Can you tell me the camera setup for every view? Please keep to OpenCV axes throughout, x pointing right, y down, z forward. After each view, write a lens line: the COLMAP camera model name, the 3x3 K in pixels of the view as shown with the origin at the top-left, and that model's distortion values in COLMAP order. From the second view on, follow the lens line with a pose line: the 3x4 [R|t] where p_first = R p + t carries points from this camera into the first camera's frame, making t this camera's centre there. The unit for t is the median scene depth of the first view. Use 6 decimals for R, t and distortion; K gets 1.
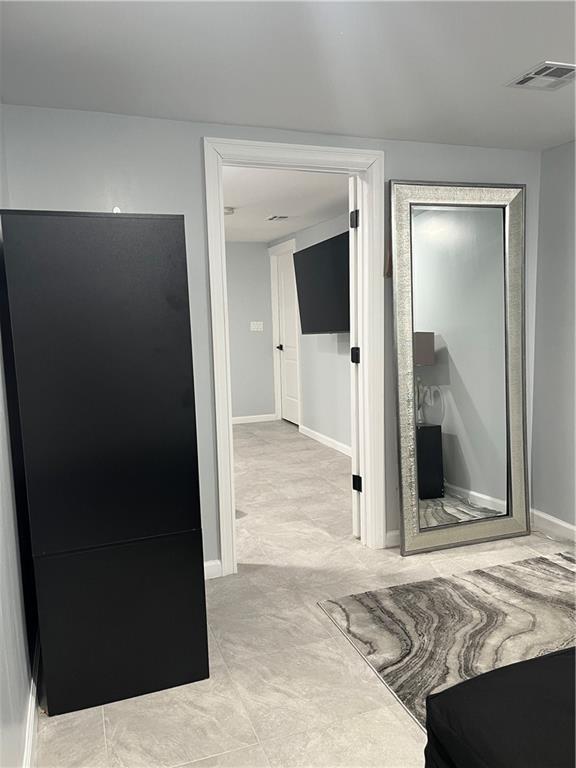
lens RADIAL K [[581.5, 0, 290.0], [0, 581.5, 378.9], [0, 0, 1]] dist [0.062681, -0.080588]
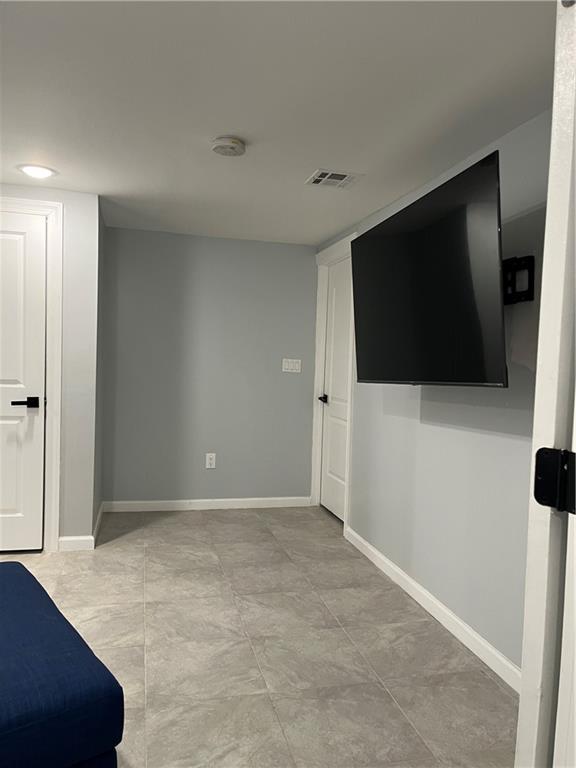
lens RADIAL K [[581.5, 0, 290.0], [0, 581.5, 378.9], [0, 0, 1]] dist [0.062681, -0.080588]
pose [[0.993459, 0.063831, -0.094685, 0.008108], [-0.070844, 0.994838, -0.072657, -0.030896], [0.089558, 0.078890, 0.992852, 0.396670]]
